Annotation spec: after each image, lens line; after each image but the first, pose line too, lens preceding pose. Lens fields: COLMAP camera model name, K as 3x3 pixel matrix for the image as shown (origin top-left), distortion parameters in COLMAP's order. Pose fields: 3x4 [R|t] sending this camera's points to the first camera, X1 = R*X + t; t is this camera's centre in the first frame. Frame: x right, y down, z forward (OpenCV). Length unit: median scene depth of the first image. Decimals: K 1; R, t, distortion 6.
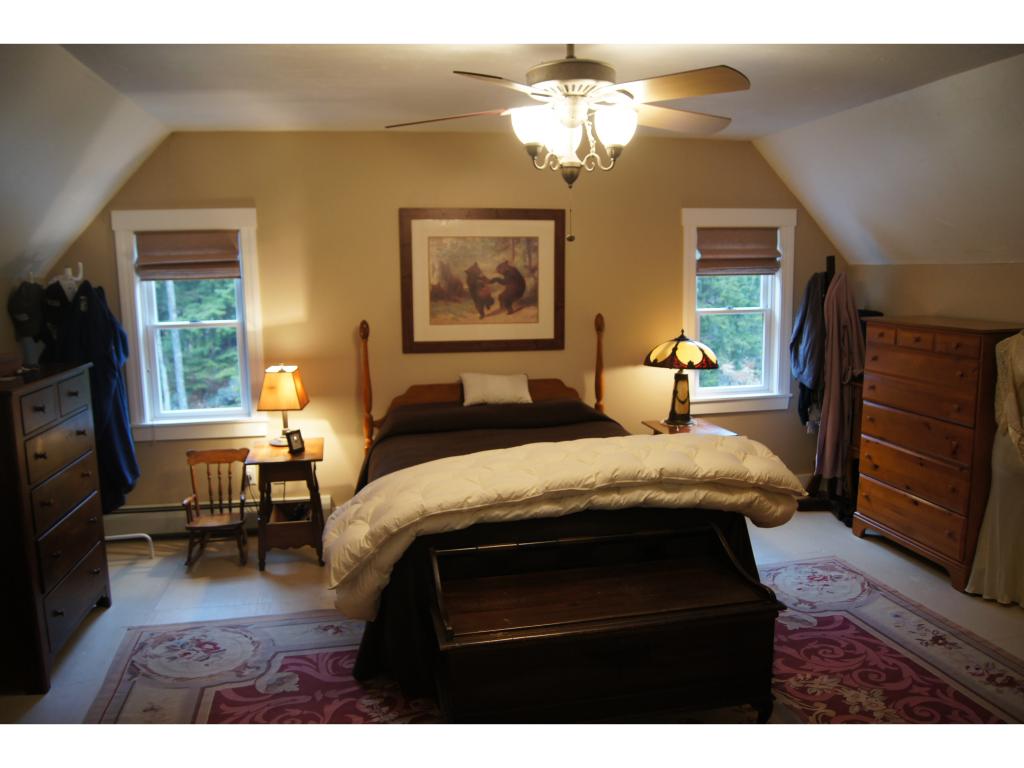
lens RADIAL K [[782.0, 0, 517.2], [0, 782.0, 413.4], [0, 0, 1]] dist [-0.080705, 0.002864]
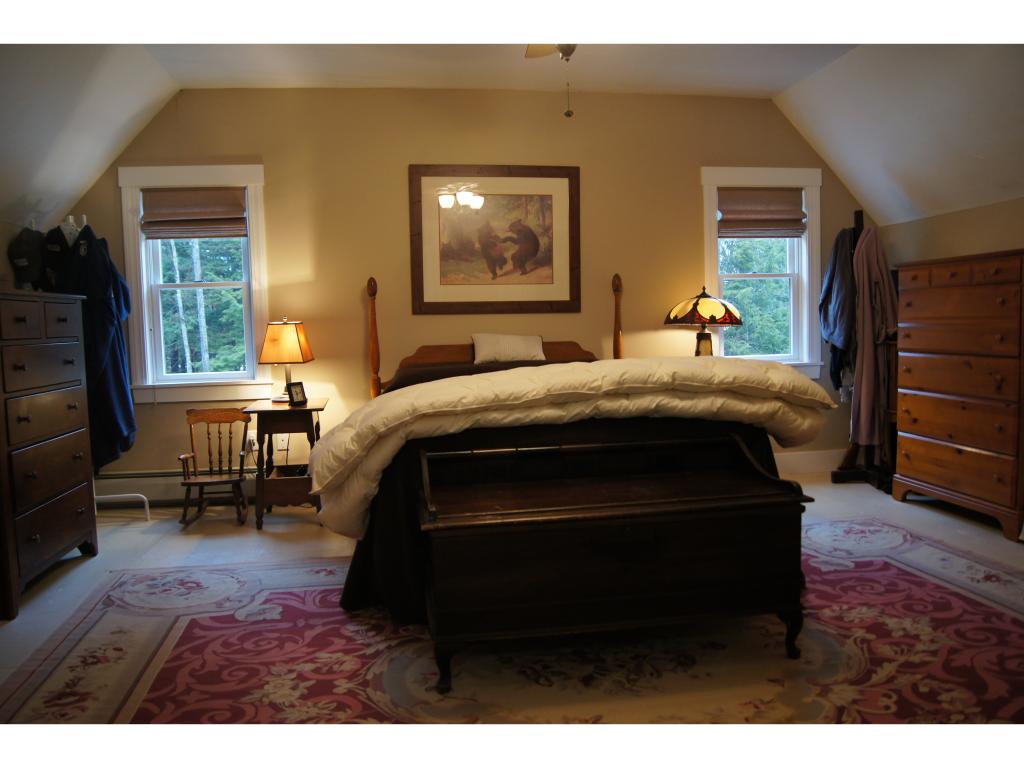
lens RADIAL K [[796.2, 0, 512.0], [0, 796.2, 384.0], [0, 0, 1]] dist [-0.080956, 0.005442]
pose [[0.999040, -0.006695, -0.043284, 0.022071], [0.003427, 0.997167, -0.075144, 0.098846], [0.043664, 0.074923, 0.996233, 0.038143]]
